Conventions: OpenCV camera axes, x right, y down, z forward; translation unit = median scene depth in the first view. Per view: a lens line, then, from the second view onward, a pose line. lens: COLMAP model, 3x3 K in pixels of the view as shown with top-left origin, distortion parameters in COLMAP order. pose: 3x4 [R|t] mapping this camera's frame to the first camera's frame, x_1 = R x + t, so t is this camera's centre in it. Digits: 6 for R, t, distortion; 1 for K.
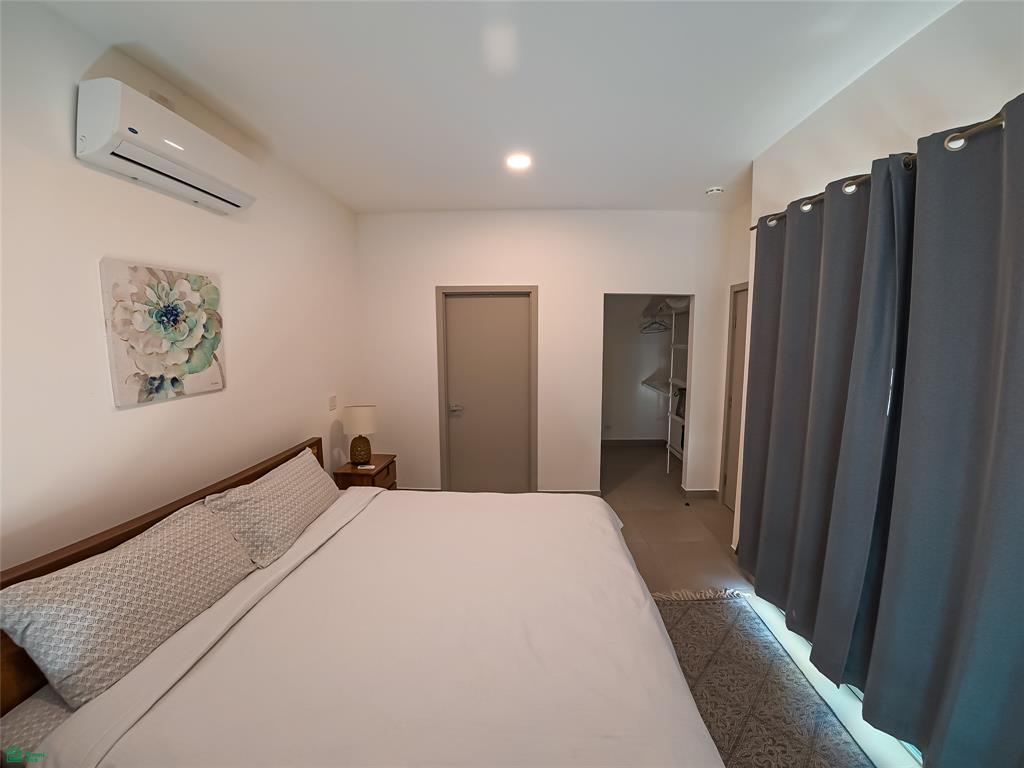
lens RADIAL K [[401.9, 0, 518.5], [0, 401.9, 388.4], [0, 0, 1]] dist [-0.052789, 0.000090]
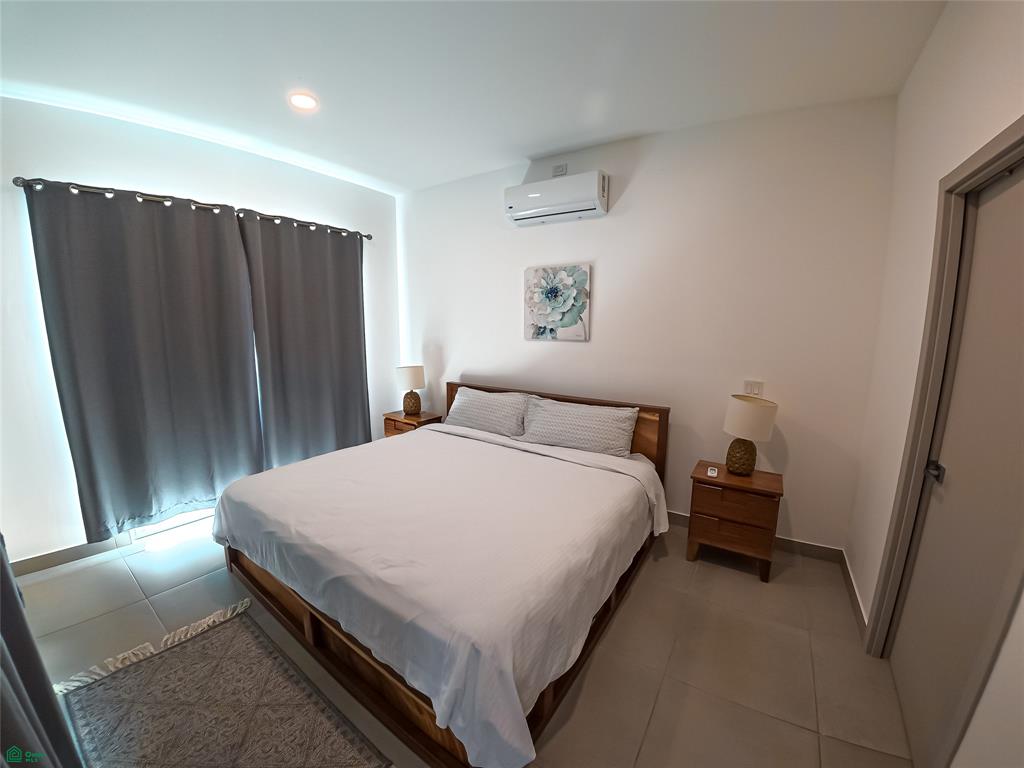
lens RADIAL K [[401.9, 0, 516.2], [0, 401.9, 389.6], [0, 0, 1]] dist [-0.052789, 0.000090]
pose [[-0.461393, 0.134767, -0.876900, 0.868934], [-0.124682, 0.968737, 0.214485, -0.135114], [0.878391, 0.208296, -0.430166, 1.765887]]
